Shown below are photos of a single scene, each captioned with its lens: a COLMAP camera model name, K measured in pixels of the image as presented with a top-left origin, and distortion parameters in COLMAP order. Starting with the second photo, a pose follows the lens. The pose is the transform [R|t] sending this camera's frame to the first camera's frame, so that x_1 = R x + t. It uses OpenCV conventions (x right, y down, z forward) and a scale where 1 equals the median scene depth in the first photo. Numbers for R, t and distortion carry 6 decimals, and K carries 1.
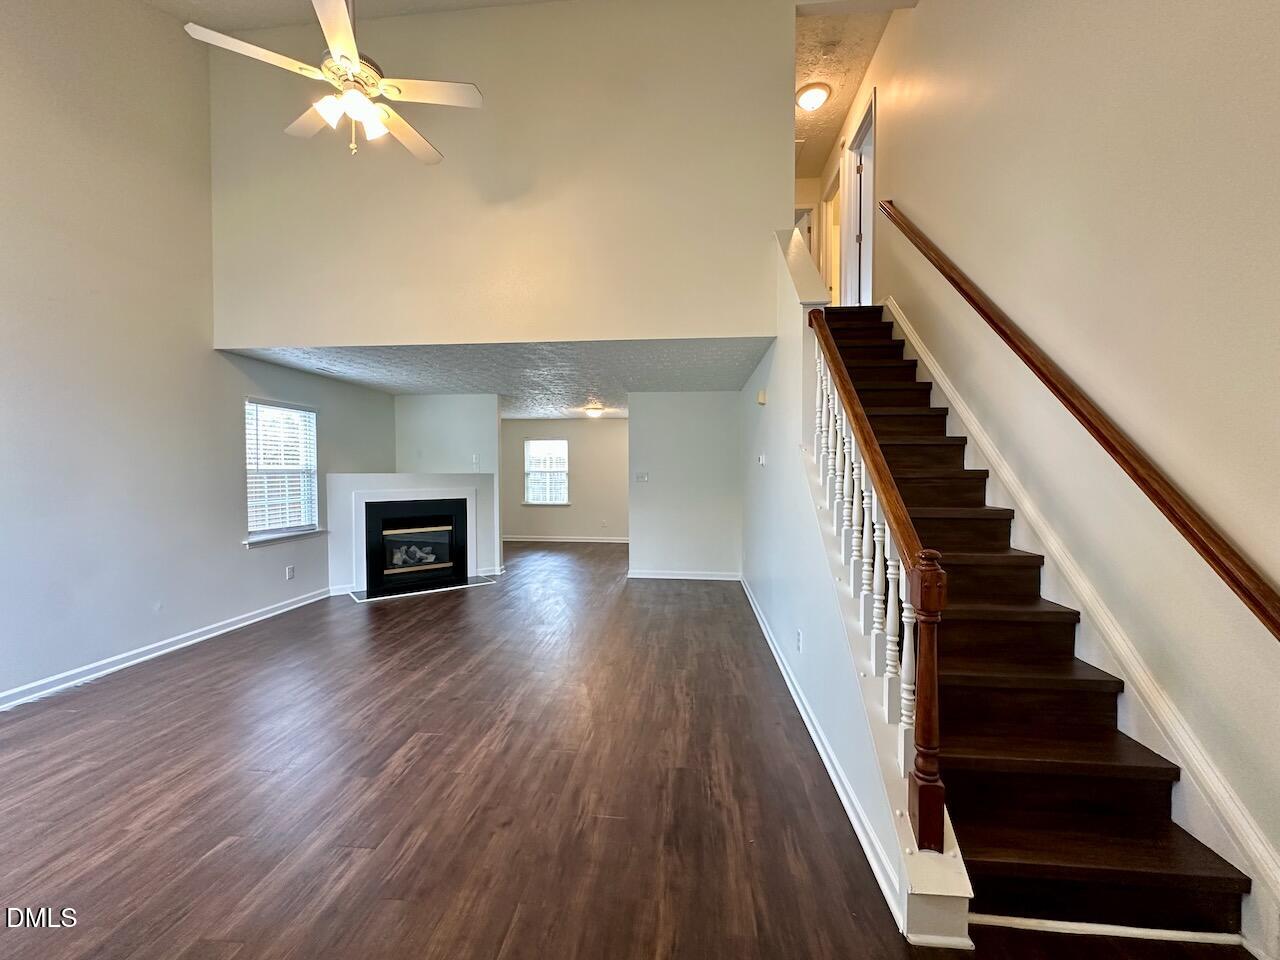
lens RADIAL K [[509.1, 0, 639.9], [0, 509.1, 482.4], [0, 0, 1]] dist [-0.001527, -0.000149]
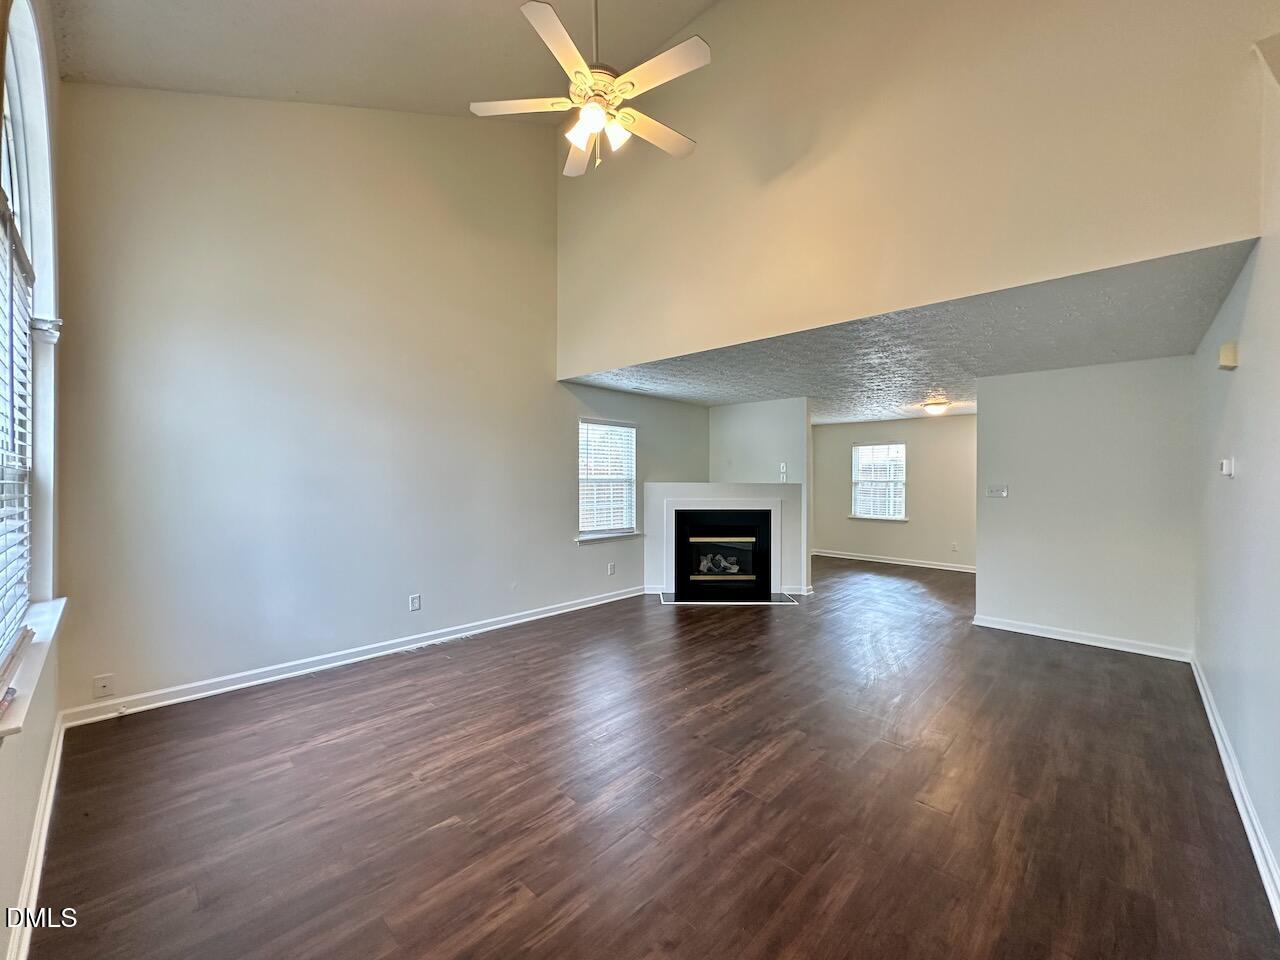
lens RADIAL K [[508.6, 0, 637.8], [0, 508.6, 482.2], [0, 0, 1]] dist [-0.003997, 0.000450]
pose [[0.784964, 0.009601, -0.619467, 0.065612], [-0.019103, 0.999780, -0.008713, -0.008760], [0.619247, 0.018673, 0.784975, 0.136991]]
